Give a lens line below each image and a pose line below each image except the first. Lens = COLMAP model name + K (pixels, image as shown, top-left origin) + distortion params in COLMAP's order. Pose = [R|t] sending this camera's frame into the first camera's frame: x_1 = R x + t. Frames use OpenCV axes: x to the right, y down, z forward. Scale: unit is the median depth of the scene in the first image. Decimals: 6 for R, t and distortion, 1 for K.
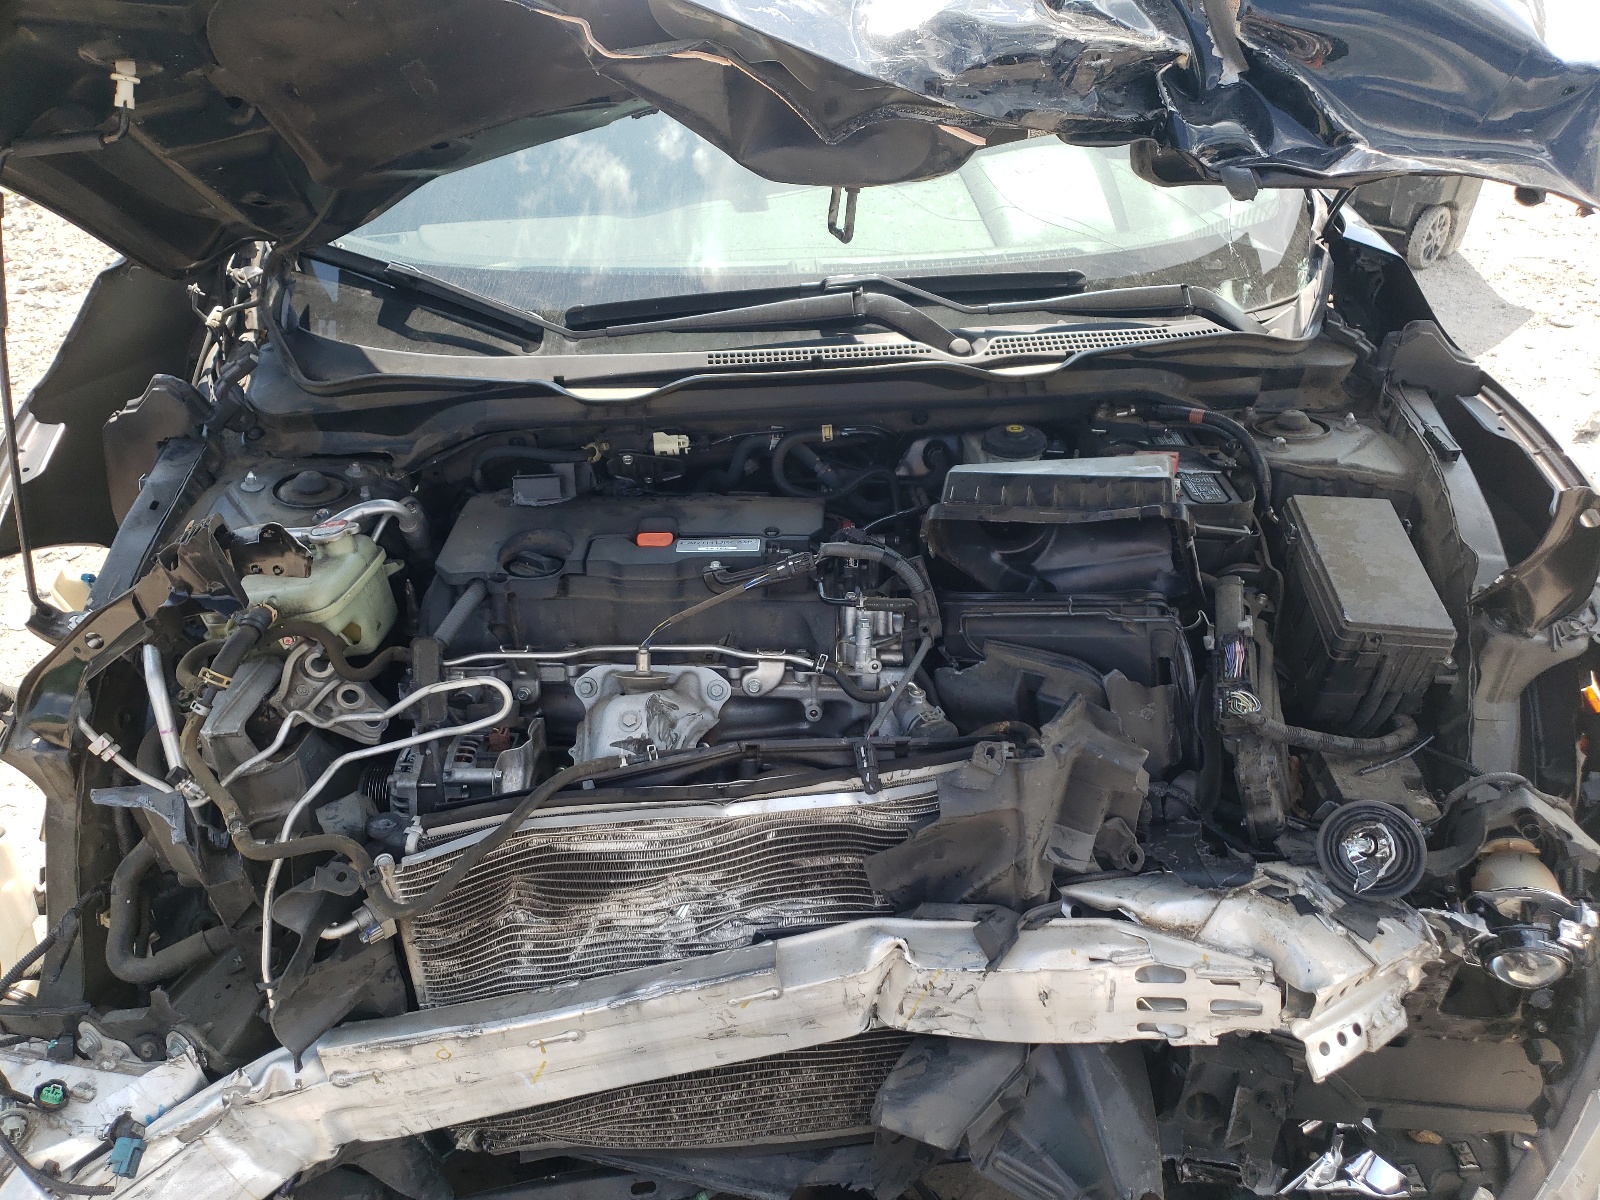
lens RADIAL K [[1246.2, 0, 768.8], [0, 1246.2, 552.6], [0, 0, 1]] dist [-0.013737, 0.001845]
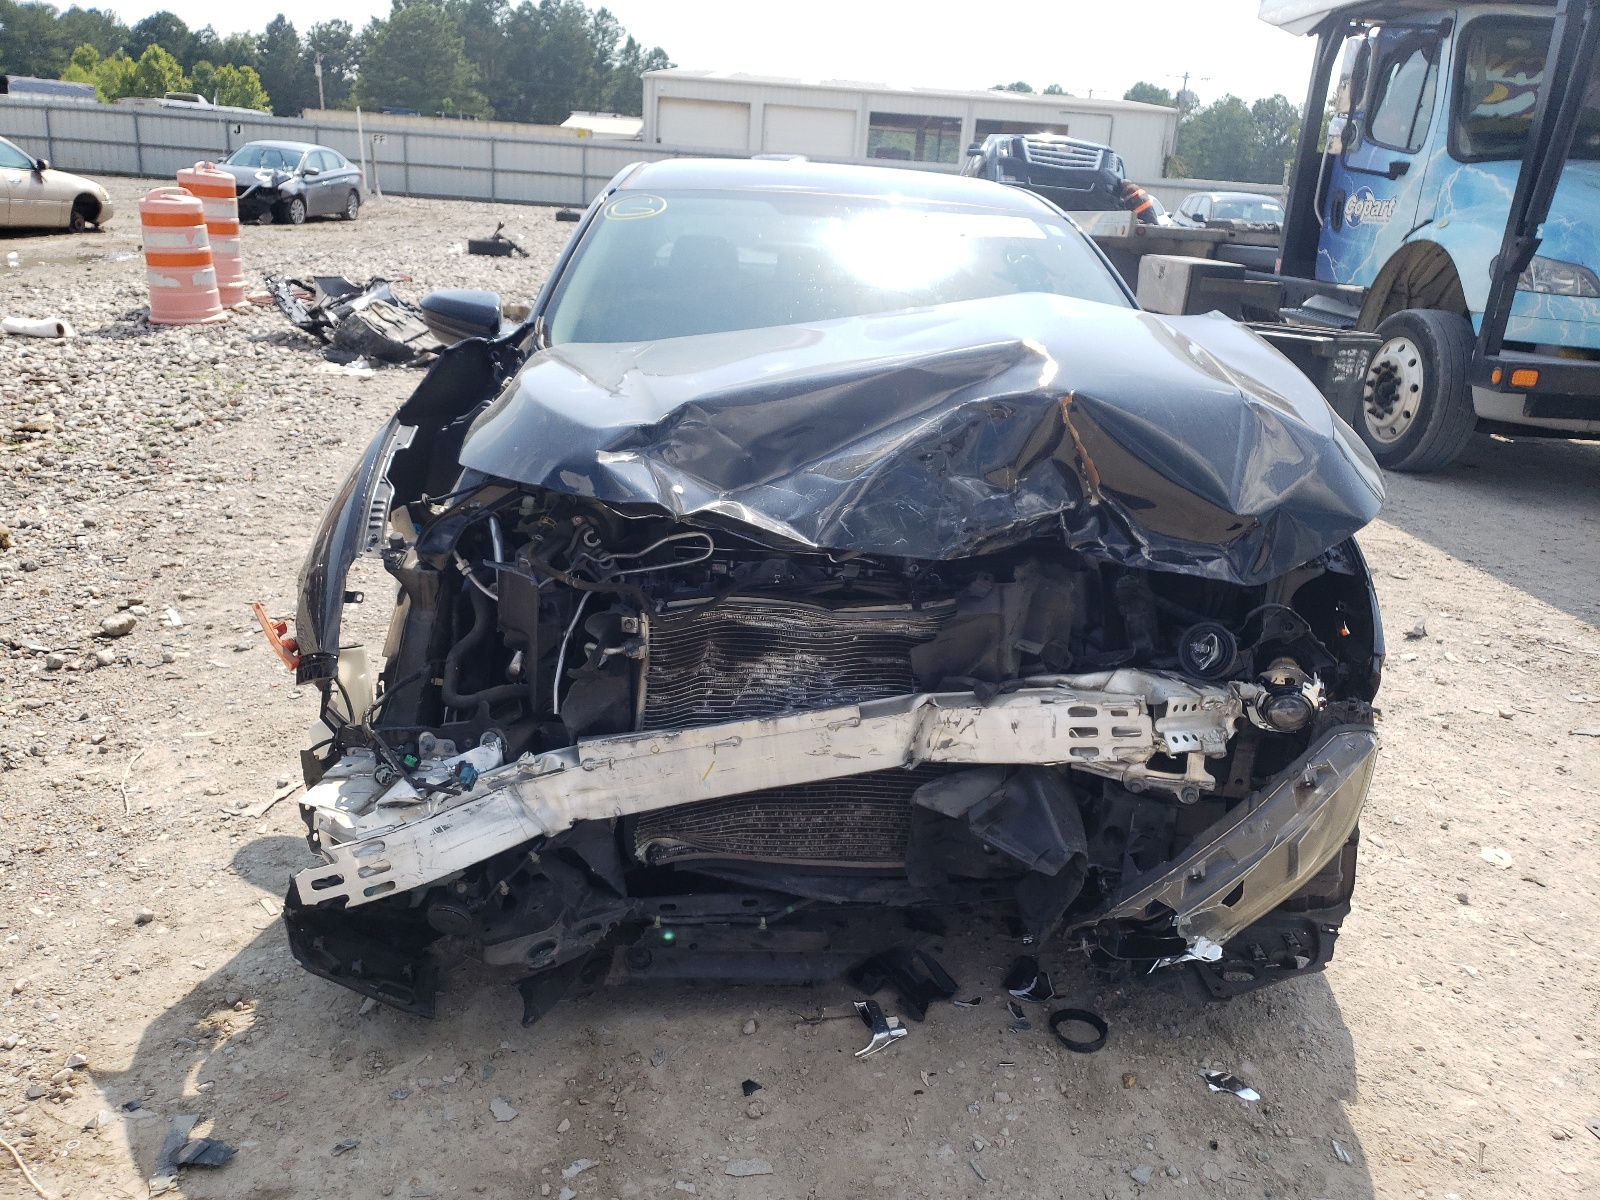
lens RADIAL K [[1276.0, 0, 746.3], [0, 1276.0, 568.7], [0, 0, 1]] dist [0.088565, -0.106438]
pose [[0.996912, 0.076244, 0.018774, -0.189287], [-0.067276, 0.952665, -0.296484, 0.669602], [-0.040490, 0.294305, 0.954853, -0.707108]]
